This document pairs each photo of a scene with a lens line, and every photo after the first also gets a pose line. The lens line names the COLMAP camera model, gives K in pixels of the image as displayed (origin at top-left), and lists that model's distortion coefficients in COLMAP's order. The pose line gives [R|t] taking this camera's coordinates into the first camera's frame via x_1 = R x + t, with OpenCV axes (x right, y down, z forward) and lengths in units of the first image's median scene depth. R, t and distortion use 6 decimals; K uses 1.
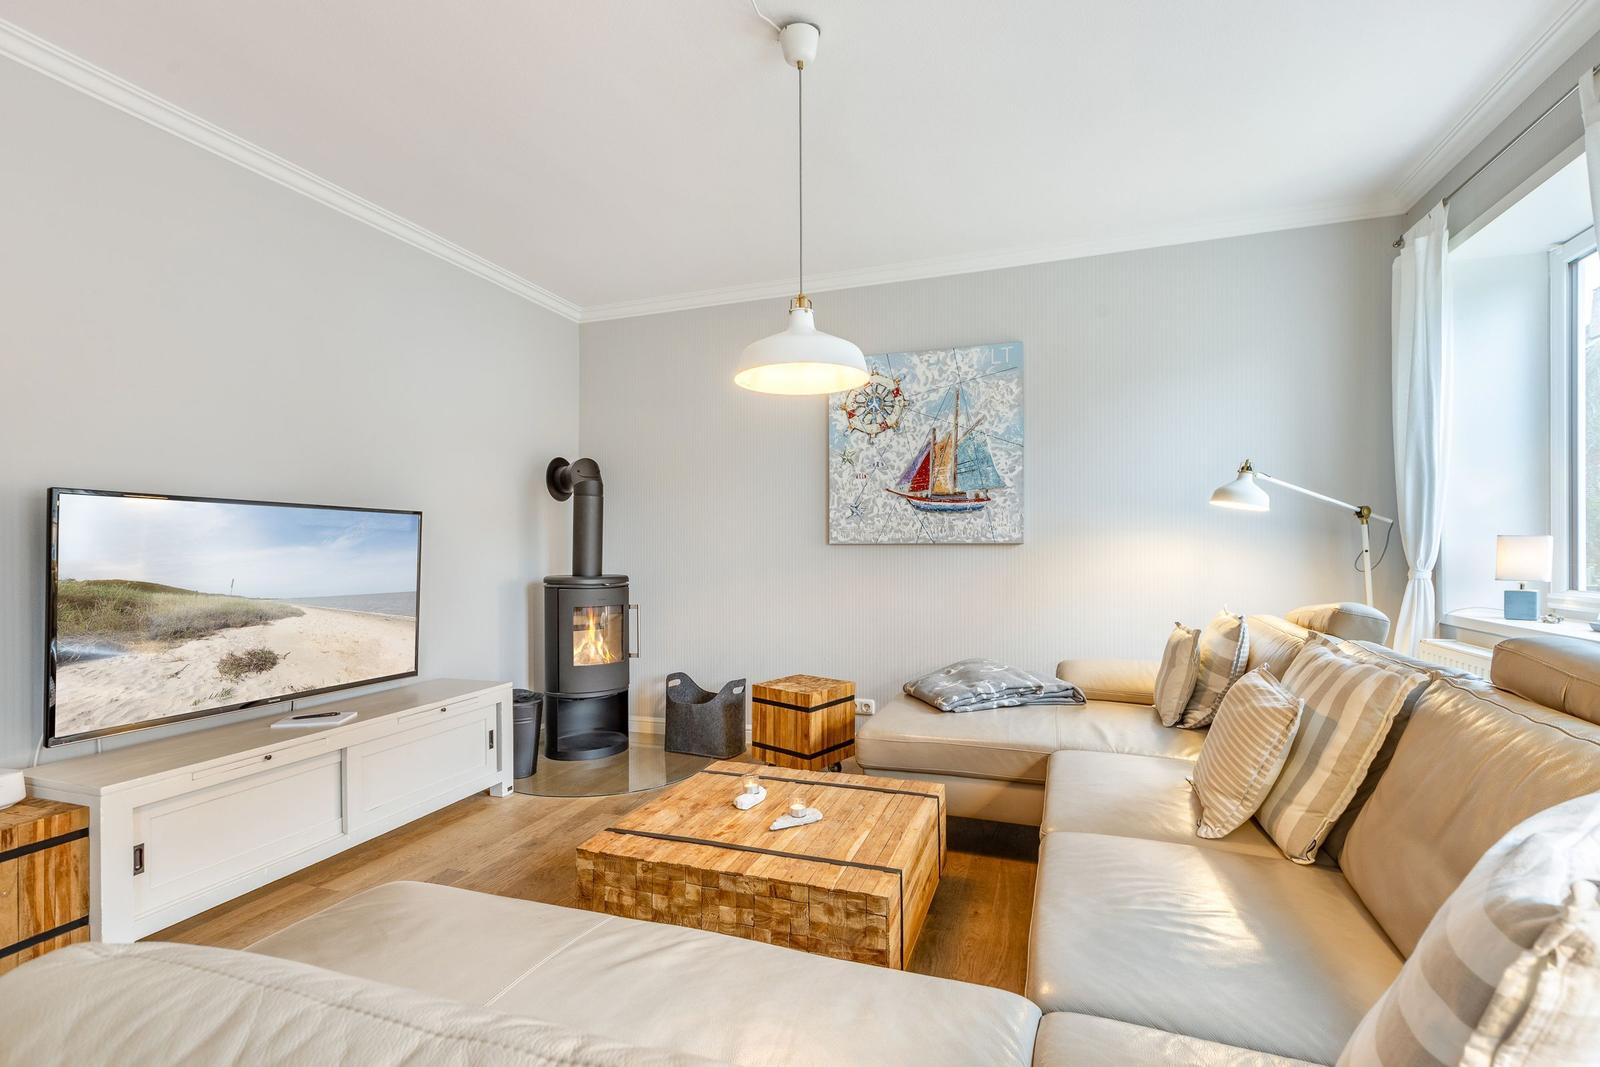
lens RADIAL K [[718.9, 0, 800.0], [0, 718.9, 533.5], [0, 0, 1]] dist [0.002299, 0.000409]
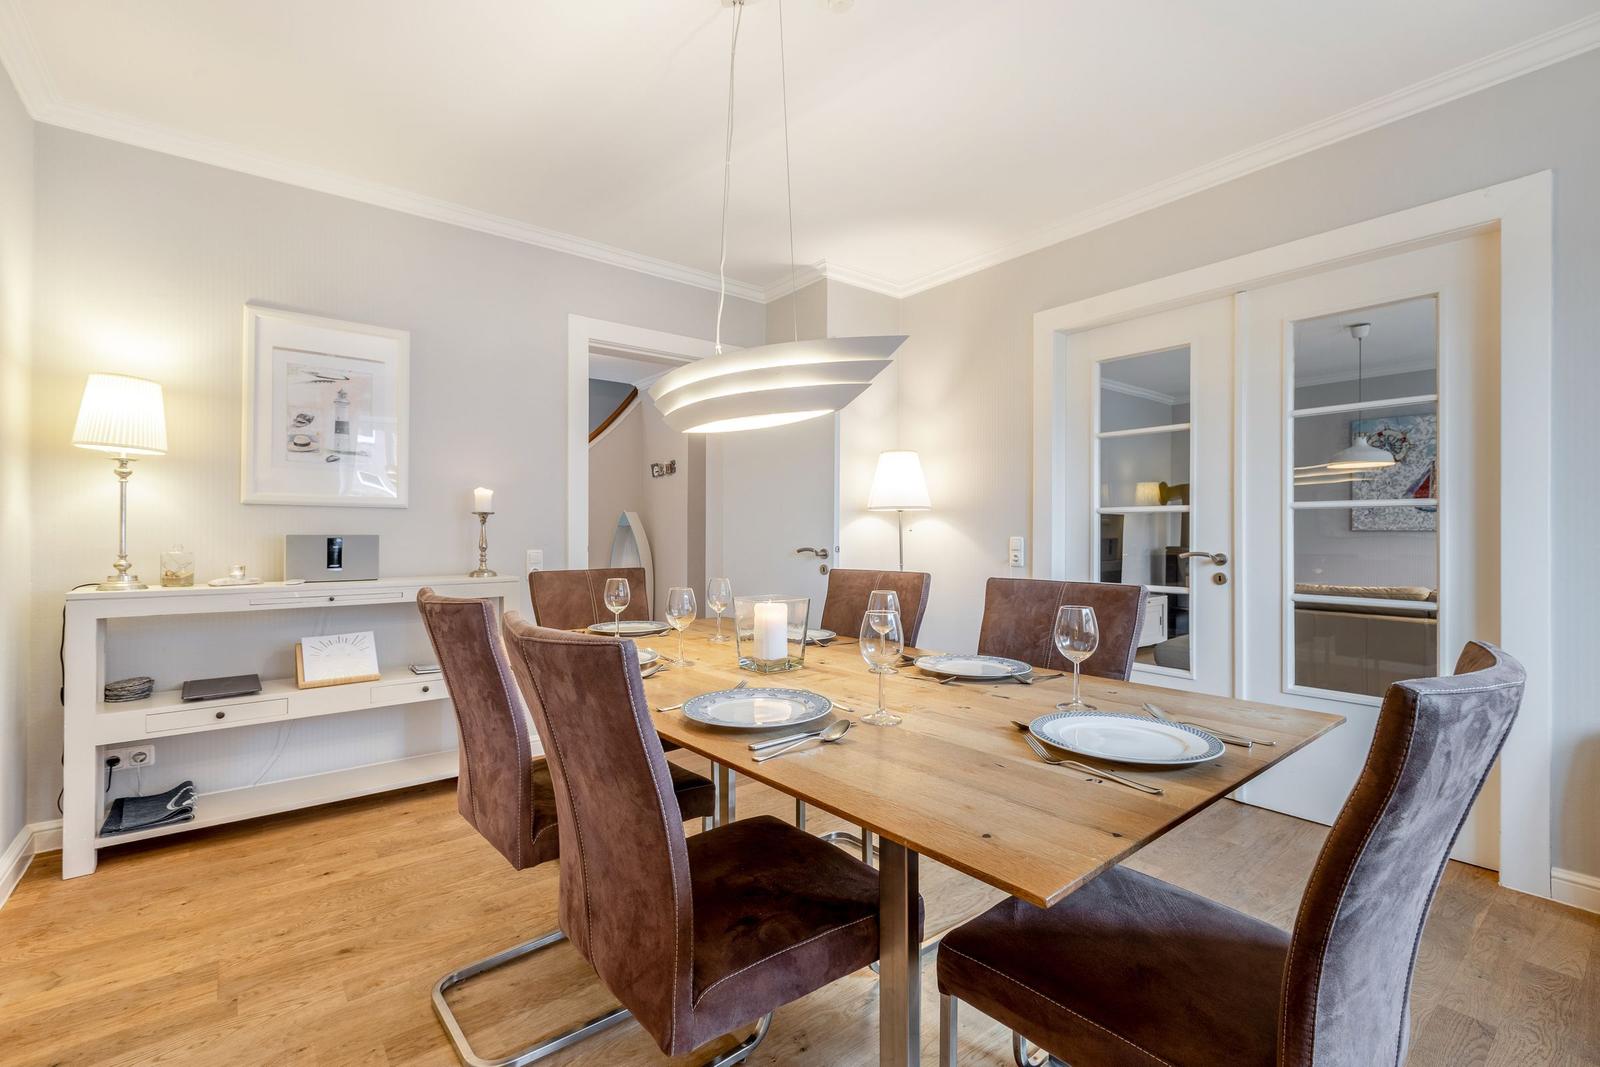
lens RADIAL K [[718.9, 0, 800.0], [0, 718.9, 533.5], [0, 0, 1]] dist [0.002299, 0.000409]
pose [[0.854692, 0.004828, -0.519113, -0.196105], [0.004239, 0.999858, 0.016280, -0.012231], [0.519119, -0.016115, 0.854550, -1.167450]]
